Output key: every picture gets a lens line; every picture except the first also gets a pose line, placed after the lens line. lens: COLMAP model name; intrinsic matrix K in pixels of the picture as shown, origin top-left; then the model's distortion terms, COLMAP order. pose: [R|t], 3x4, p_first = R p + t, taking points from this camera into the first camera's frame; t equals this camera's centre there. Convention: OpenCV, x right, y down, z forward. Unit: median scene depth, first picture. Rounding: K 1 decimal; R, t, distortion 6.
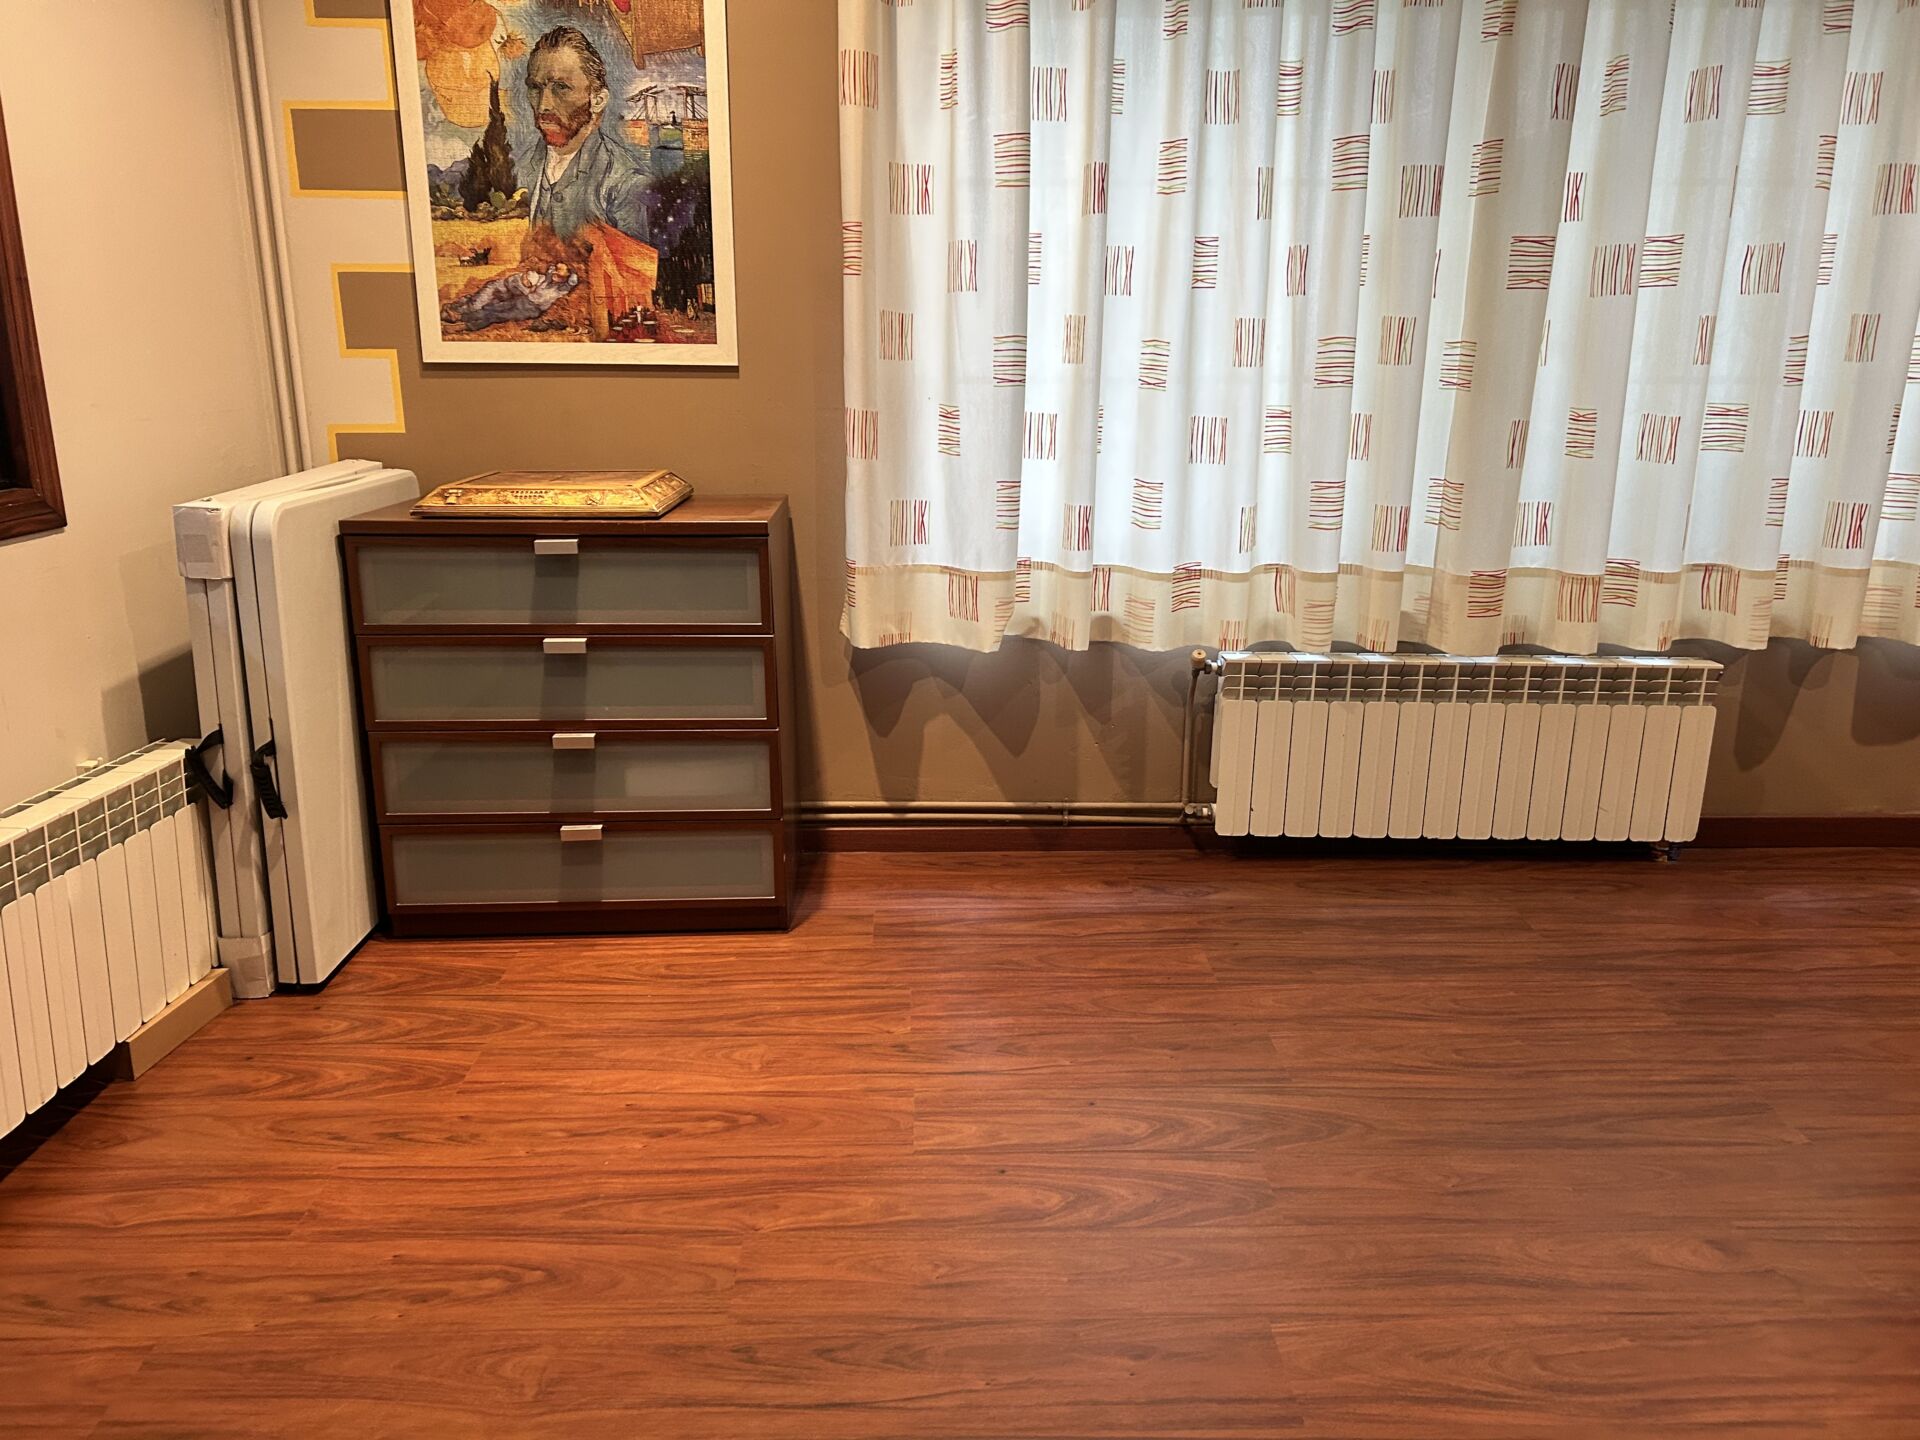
lens RADIAL K [[1437.1, 0, 972.8], [0, 1437.1, 733.2], [0, 0, 1]] dist [0.050727, -0.050229]
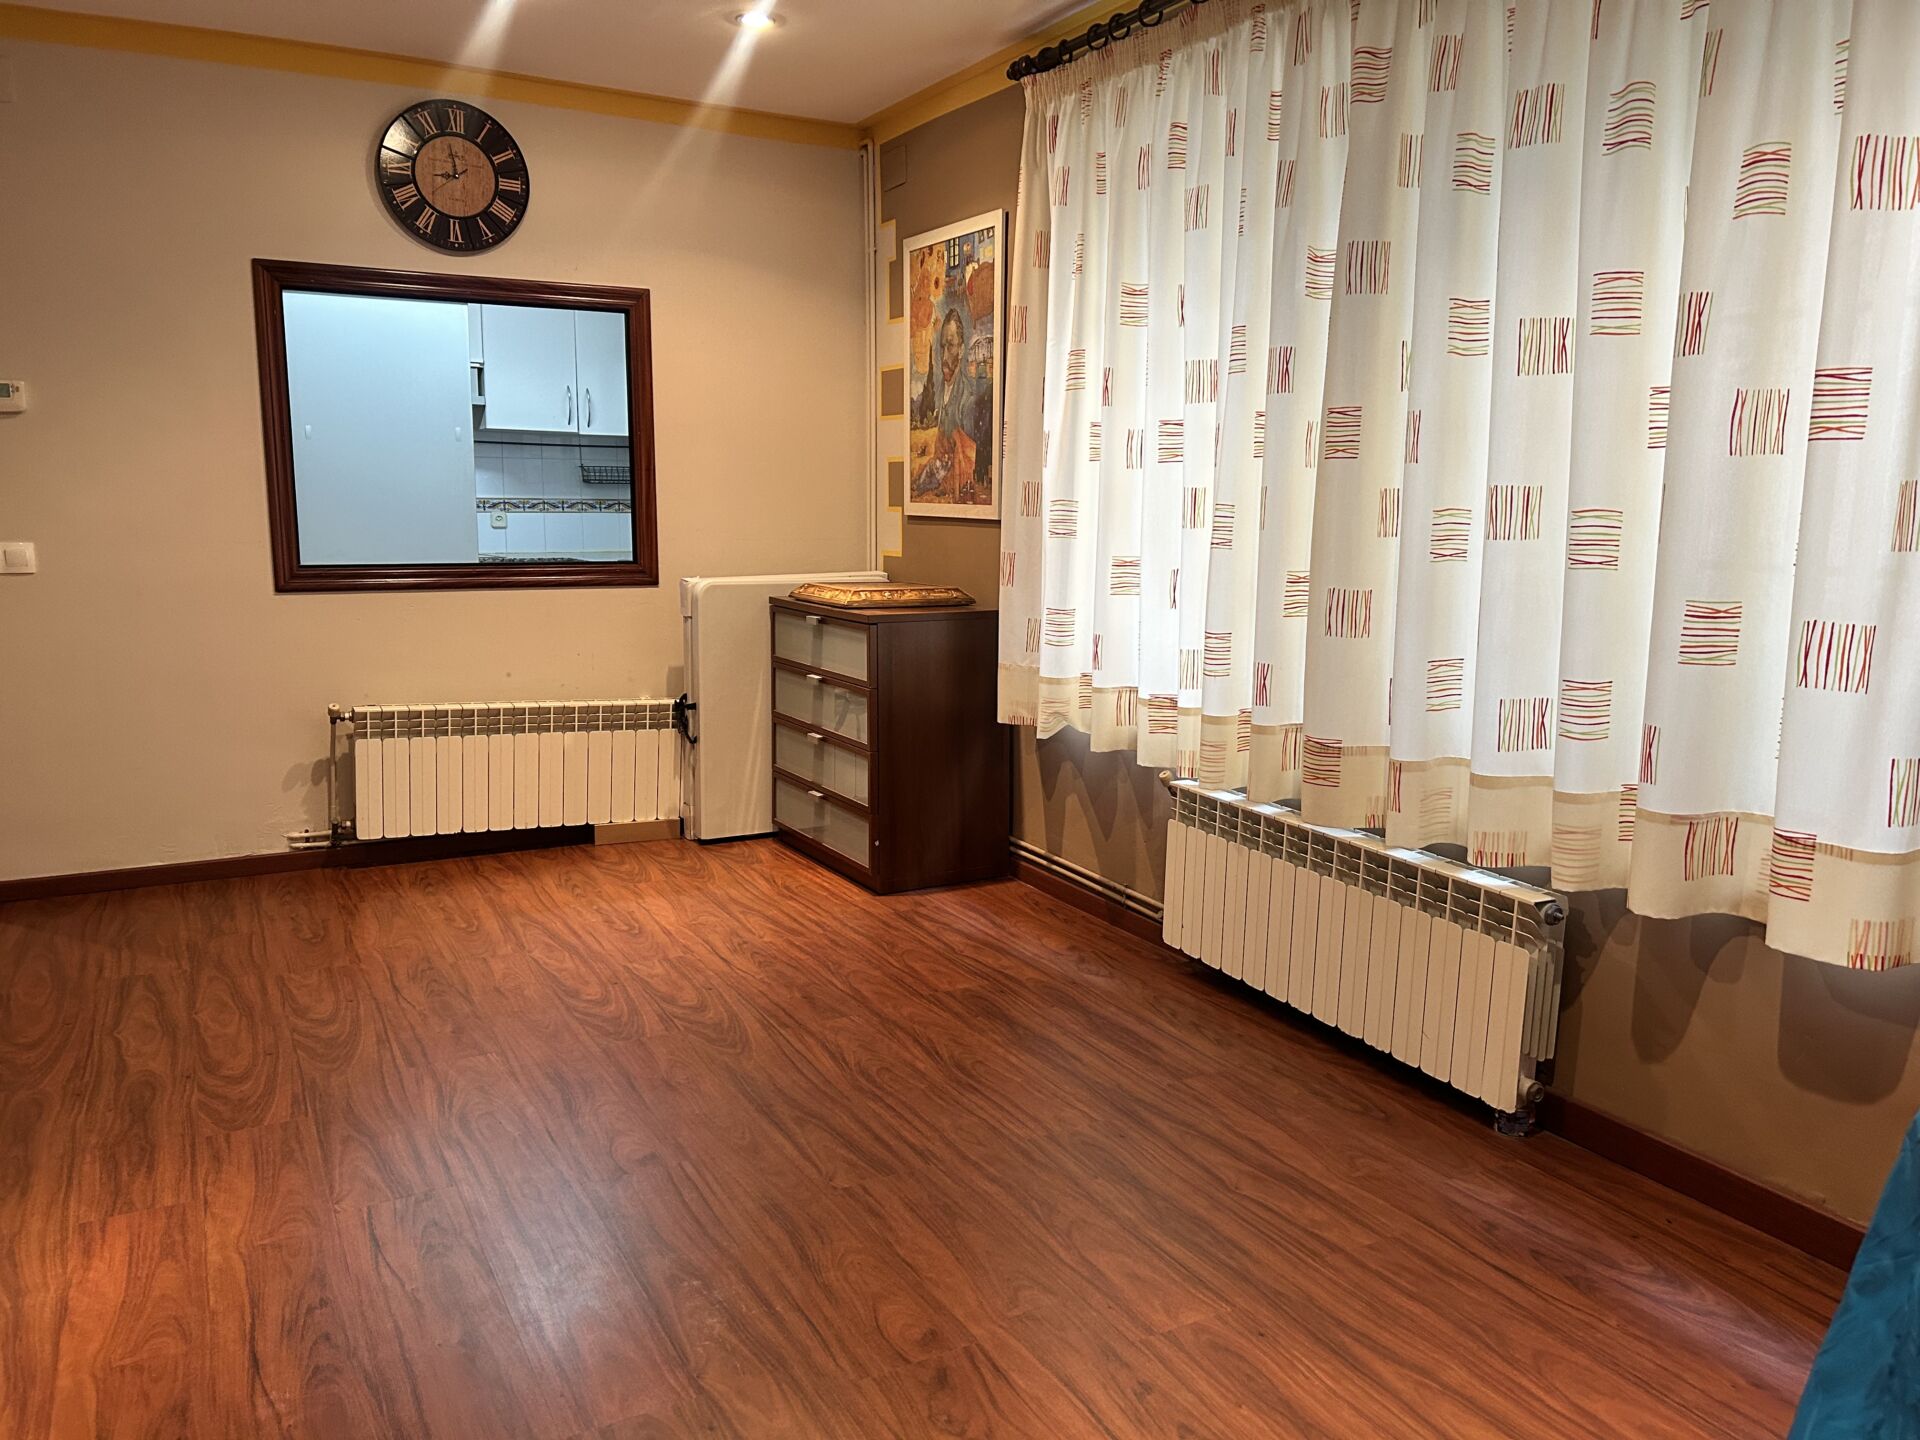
lens RADIAL K [[1437.1, 0, 1005.1], [0, 1437.1, 742.1], [0, 0, 1]] dist [0.050727, -0.050229]
pose [[0.469811, 0.153649, -0.869292, 1.141762], [-0.243310, 0.969132, 0.039798, -0.100246], [0.848574, 0.192810, 0.492694, 0.348617]]
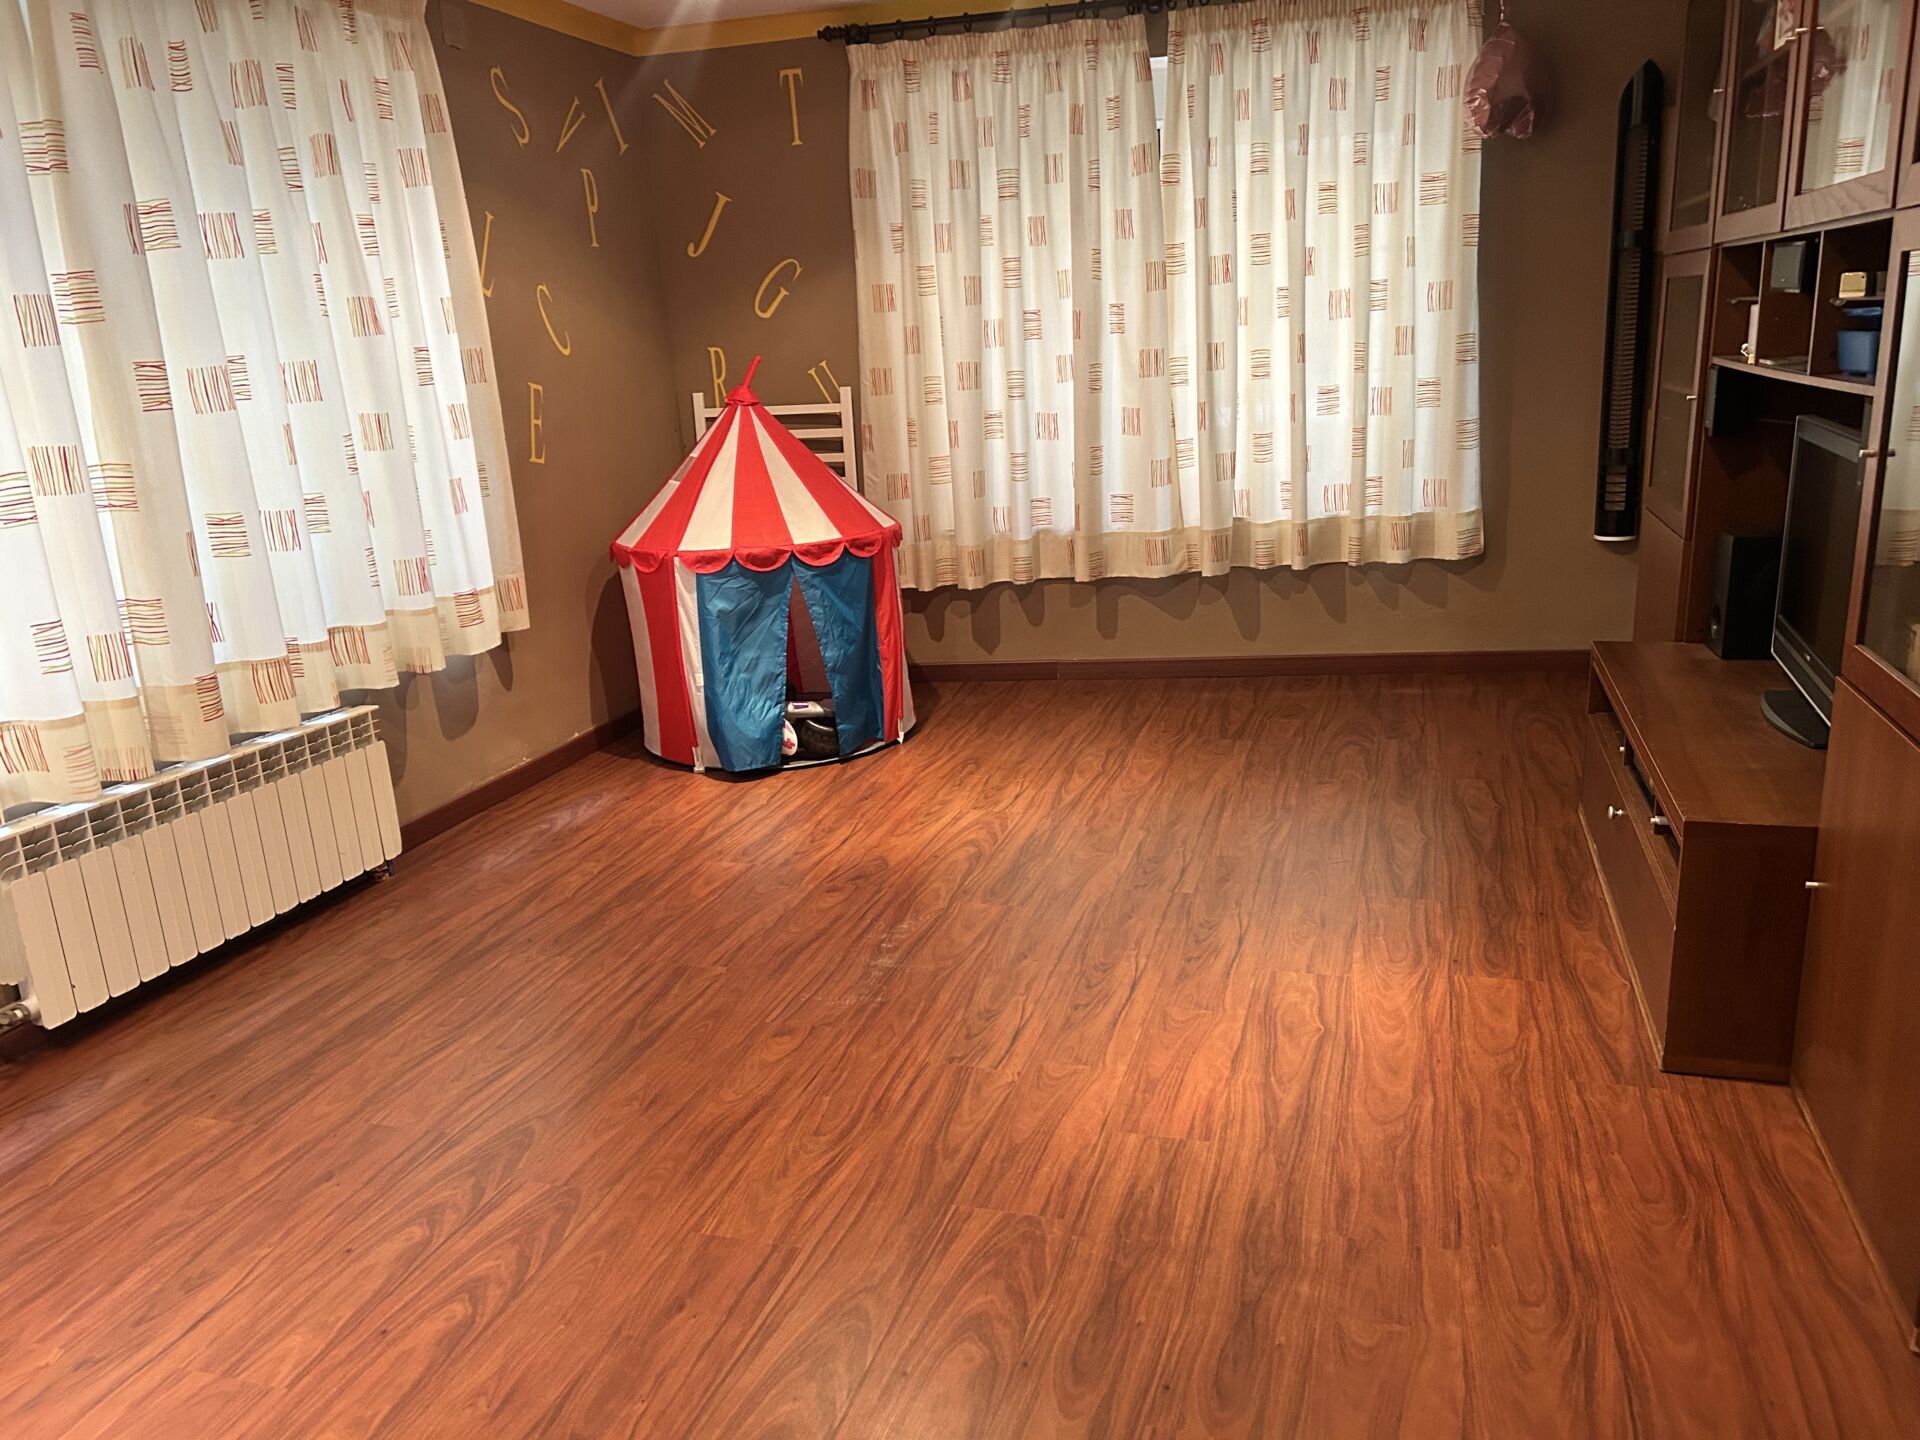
lens RADIAL K [[1437.1, 0, 942.6], [0, 1437.1, 728.1], [0, 0, 1]] dist [0.050727, -0.050229]
pose [[0.332175, -0.268053, 0.904327, -0.439281], [0.311559, 0.936135, 0.163040, -0.084046], [-0.890276, 0.227594, 0.394475, 0.127309]]
